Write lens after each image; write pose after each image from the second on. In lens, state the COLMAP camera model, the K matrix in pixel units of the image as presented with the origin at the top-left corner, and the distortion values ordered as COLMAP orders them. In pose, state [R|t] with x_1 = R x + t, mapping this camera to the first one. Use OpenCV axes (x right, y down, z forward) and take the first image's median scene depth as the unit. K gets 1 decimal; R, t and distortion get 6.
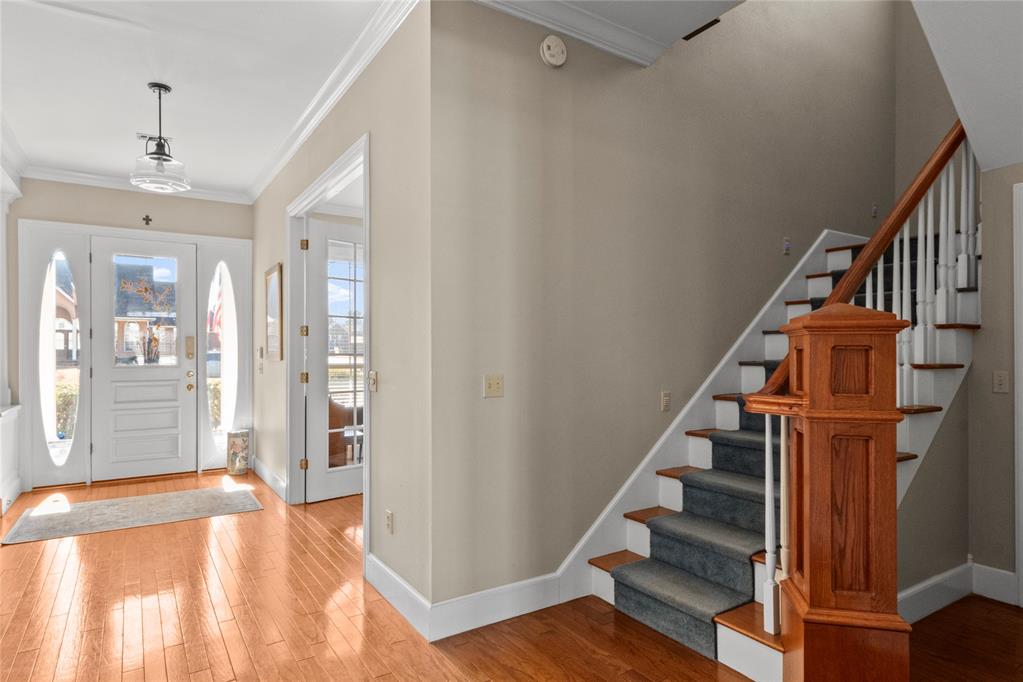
lens RADIAL K [[586.0, 0, 508.0], [0, 586.0, 351.4], [0, 0, 1]] dist [0.005953, 0.000293]
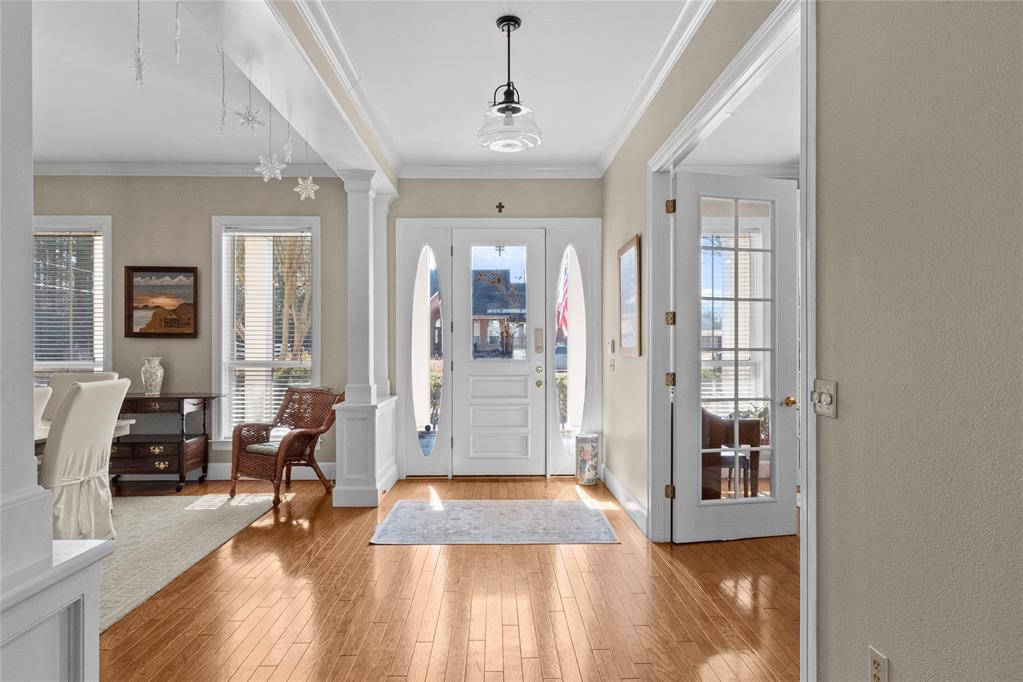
lens RADIAL K [[586.0, 0, 503.6], [0, 586.0, 343.2], [0, 0, 1]] dist [0.005953, 0.000293]
pose [[0.850222, -0.000425, -0.526424, -0.117756], [-0.001056, 0.999996, -0.002513, -0.000298], [0.526423, 0.002693, 0.850219, 0.211828]]
